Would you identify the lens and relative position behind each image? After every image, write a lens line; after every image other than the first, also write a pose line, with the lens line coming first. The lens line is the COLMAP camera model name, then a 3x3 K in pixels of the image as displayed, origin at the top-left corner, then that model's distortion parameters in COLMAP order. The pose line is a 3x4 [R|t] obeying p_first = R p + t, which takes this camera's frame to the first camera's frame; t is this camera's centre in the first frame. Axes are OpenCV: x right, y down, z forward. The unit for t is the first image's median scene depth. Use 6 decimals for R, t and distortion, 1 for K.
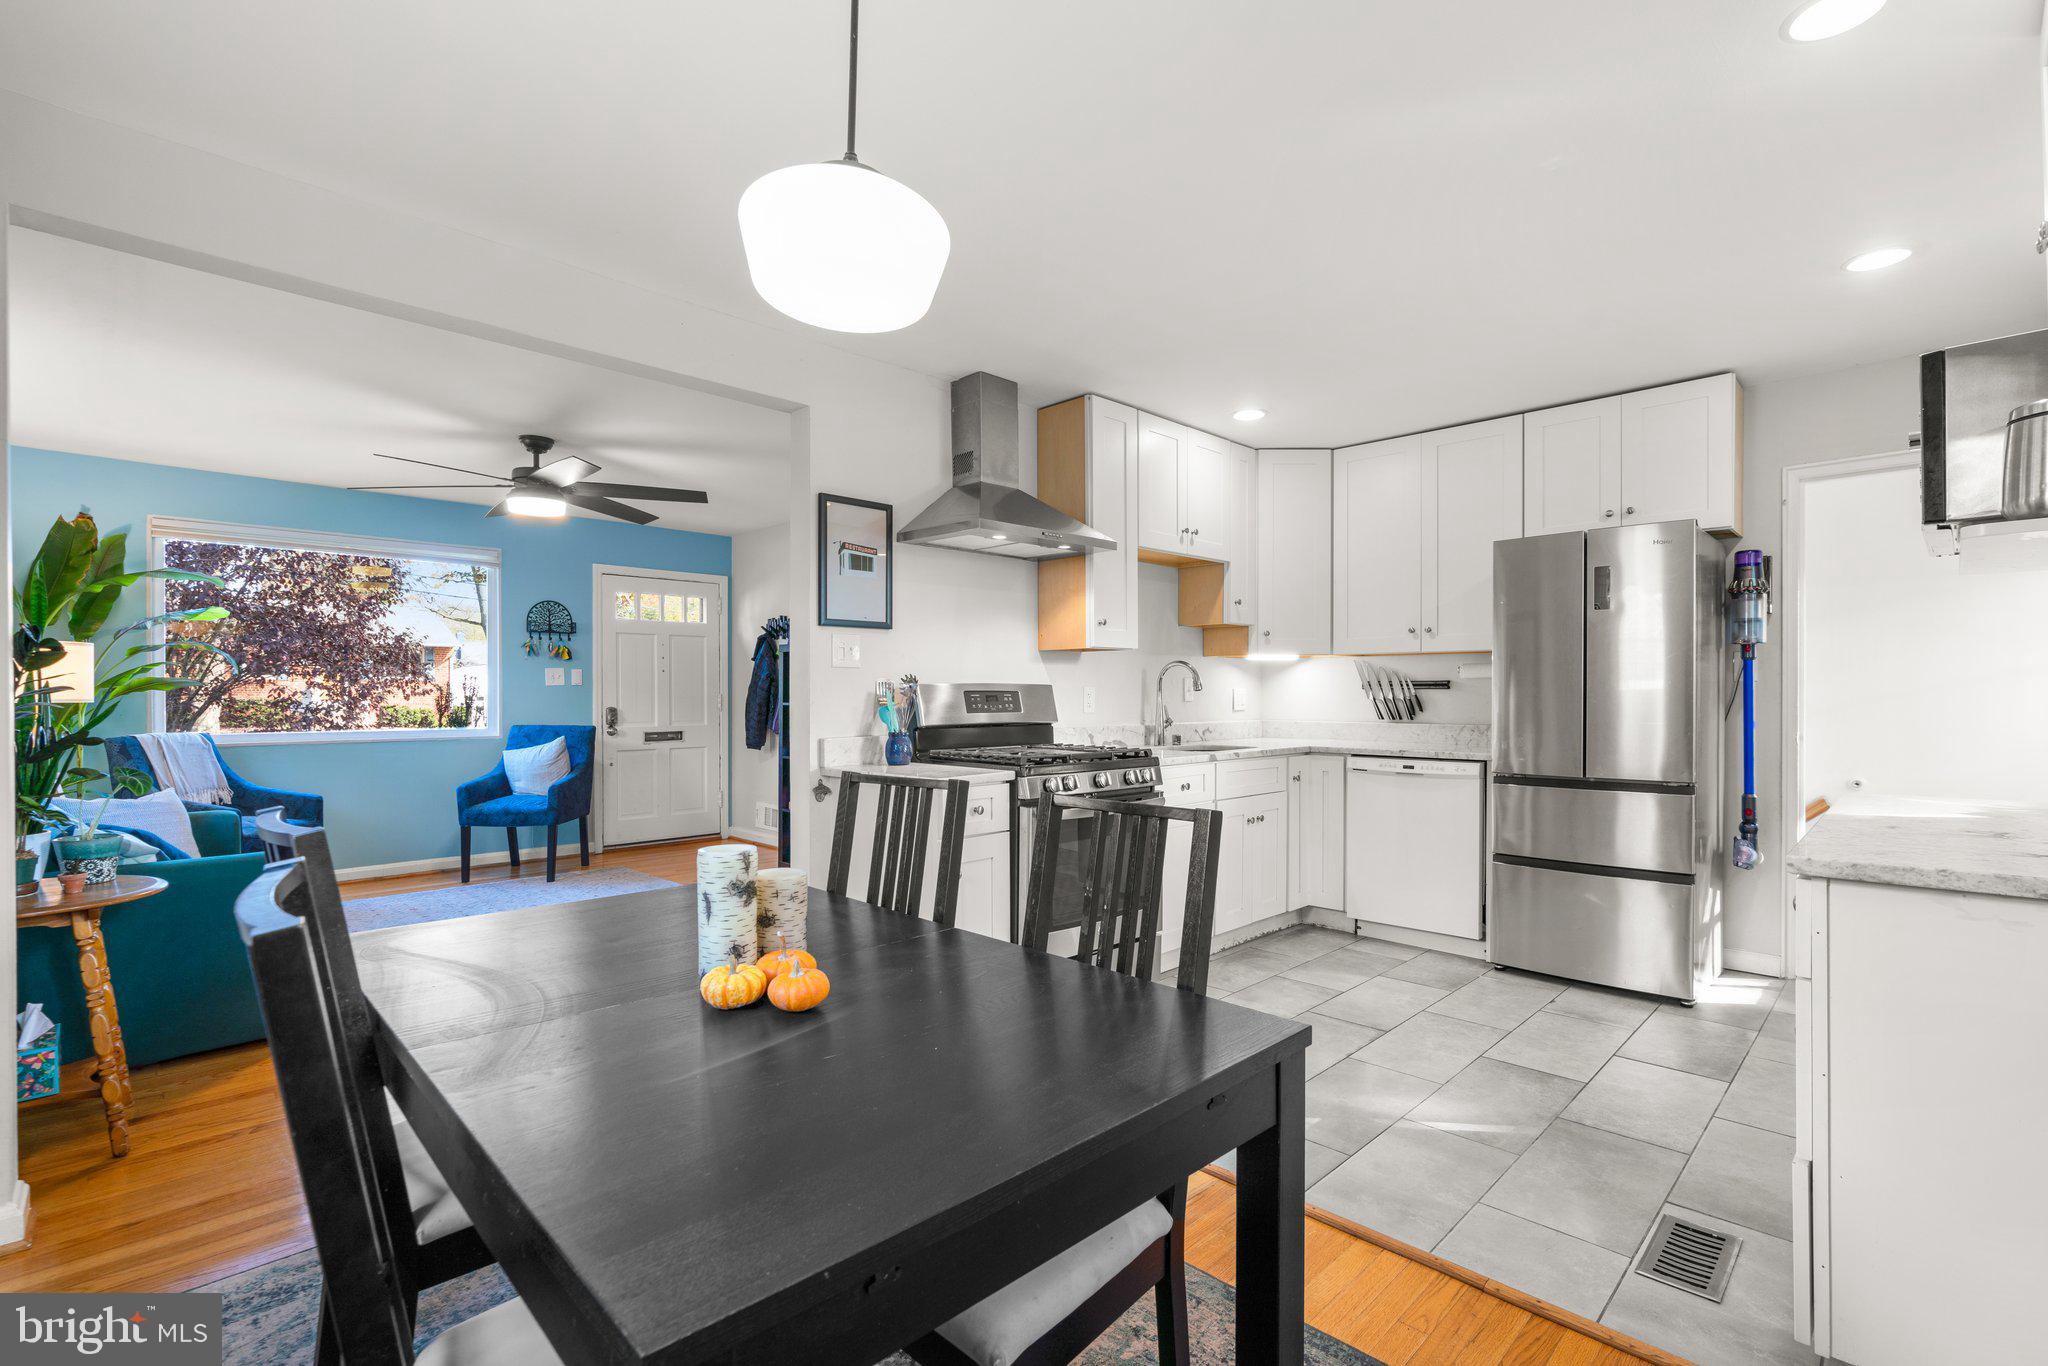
lens RADIAL K [[921.9, 0, 1021.9], [0, 921.9, 707.2], [0, 0, 1]] dist [-0.016899, 0.008106]
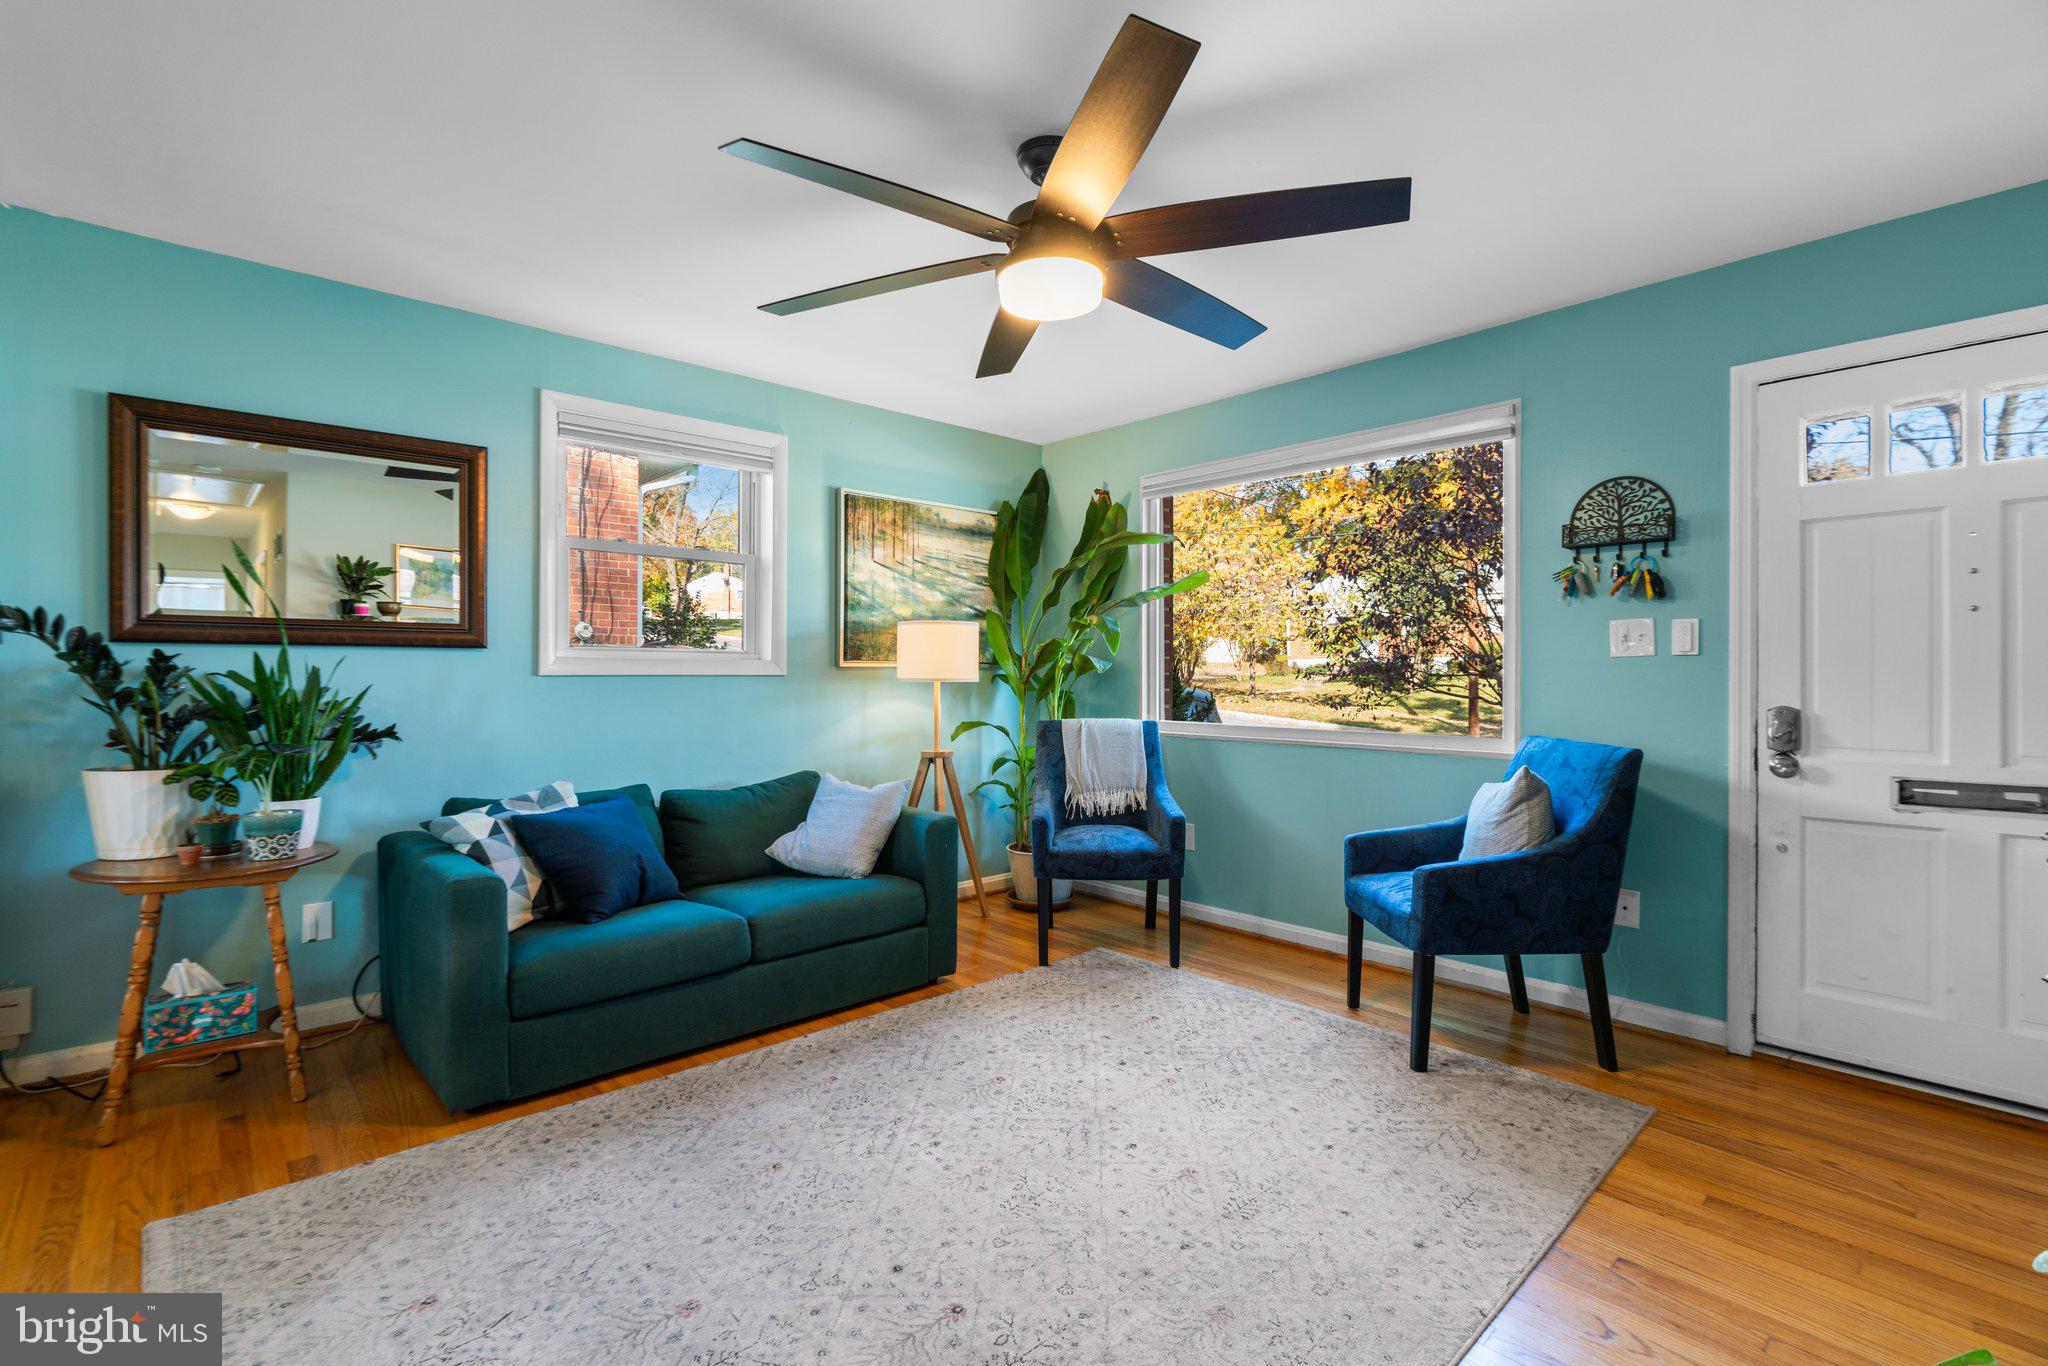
lens RADIAL K [[921.9, 0, 1006.1], [0, 921.9, 683.0], [0, 0, 1]] dist [-0.016899, 0.008106]
pose [[-0.055081, 0.009310, -0.998438, -0.037455], [-0.017424, 0.999795, 0.010284, -0.013185], [0.998330, 0.017963, -0.054907, 1.005572]]
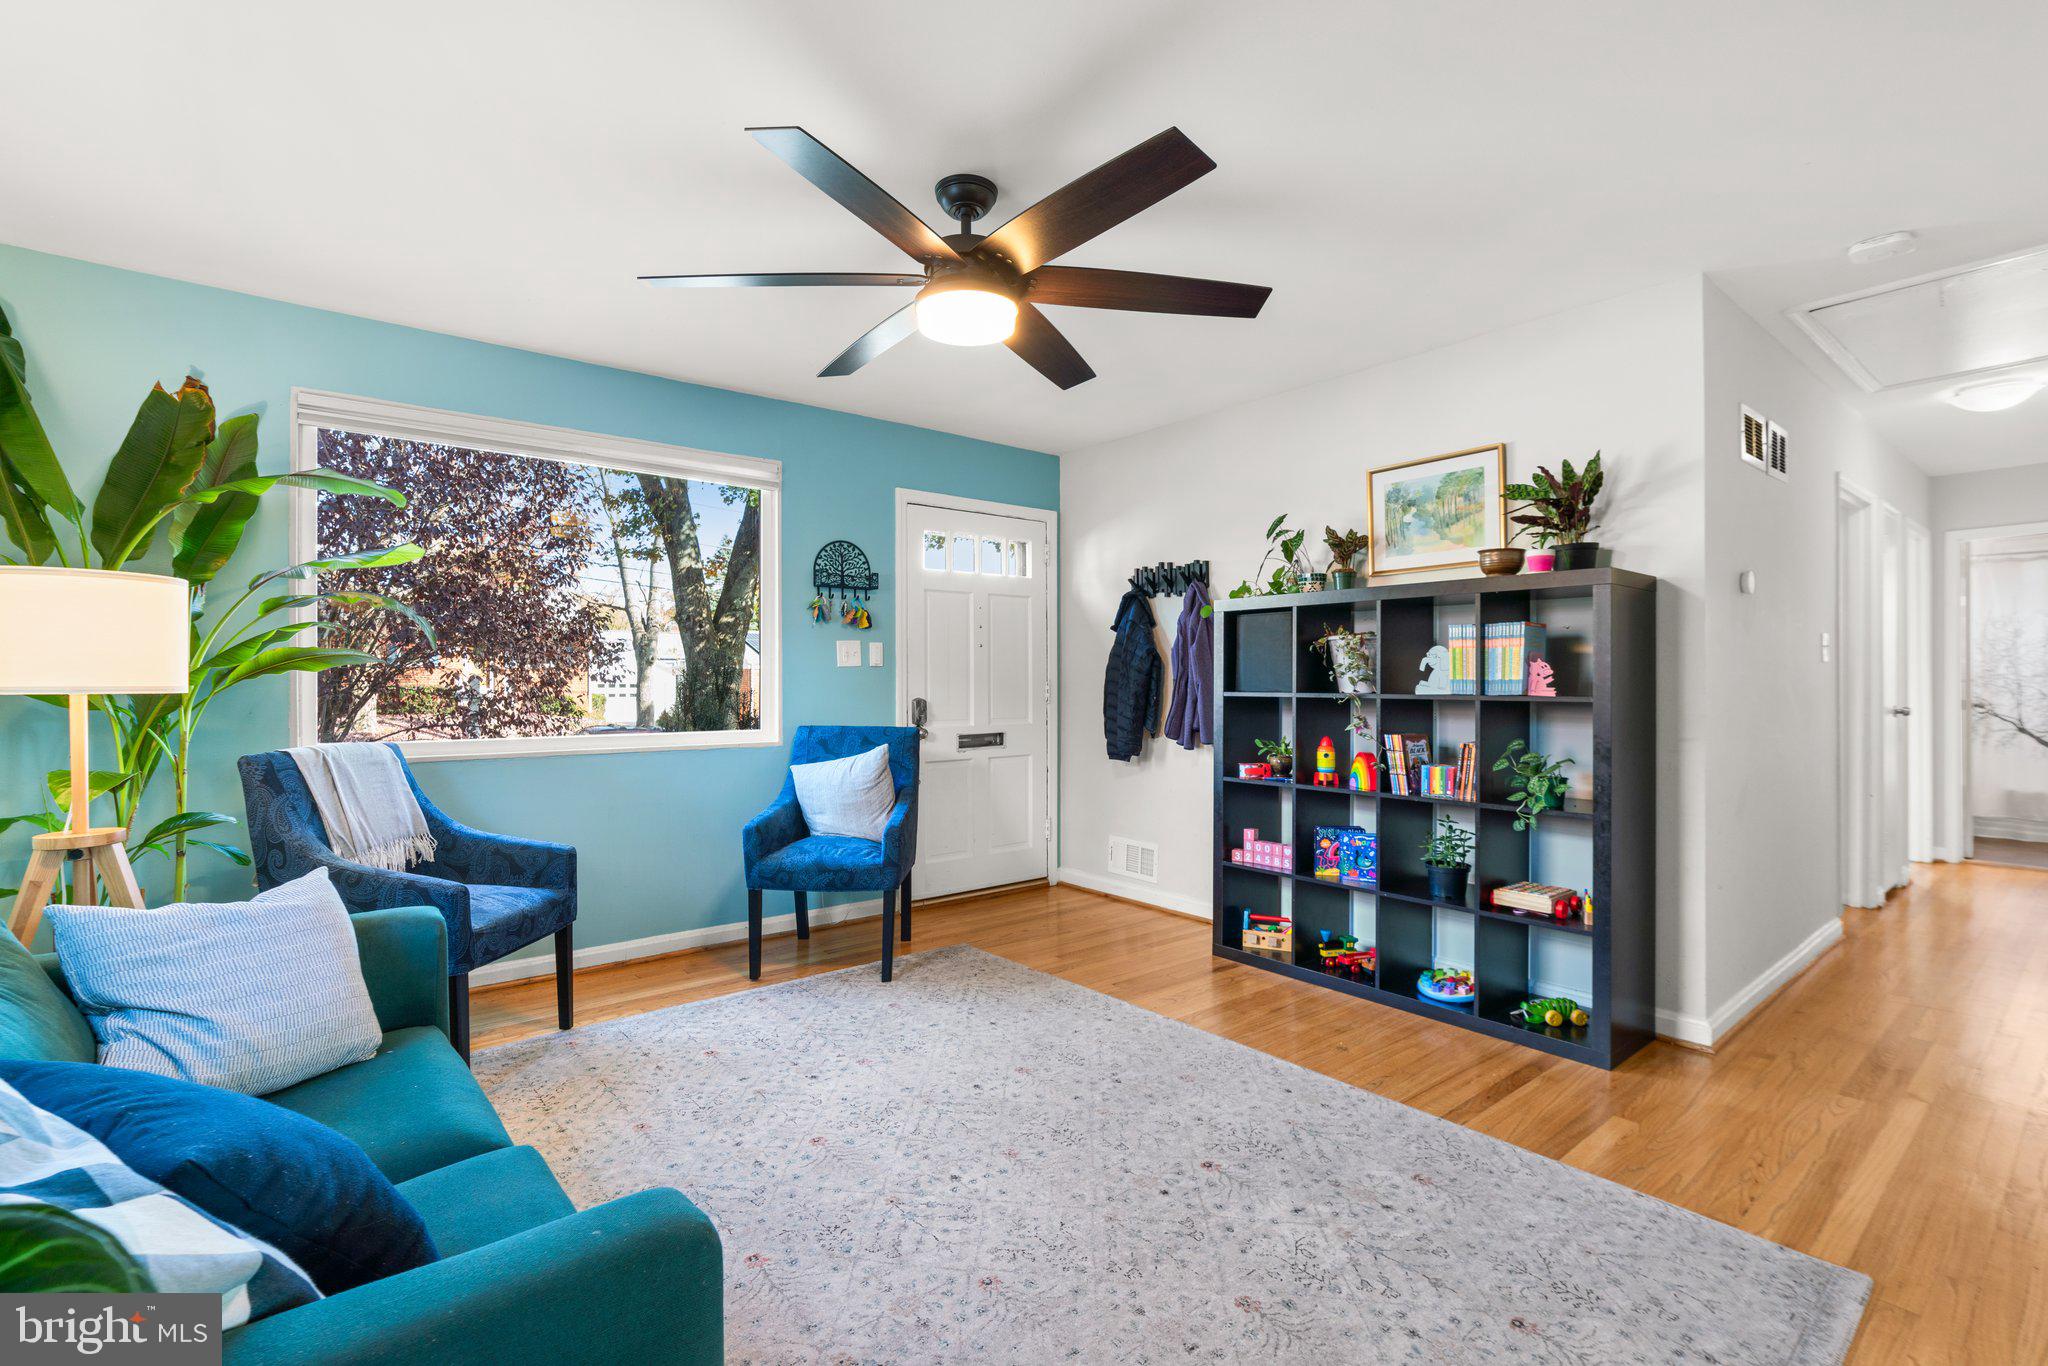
lens RADIAL K [[921.9, 0, 1010.7], [0, 921.9, 696.7], [0, 0, 1]] dist [-0.016899, 0.008106]
pose [[0.993752, 0.000483, -0.111613, -0.447036], [-0.000278, 0.999998, 0.001853, -0.004033], [0.111613, -0.001810, 0.993750, 0.485478]]
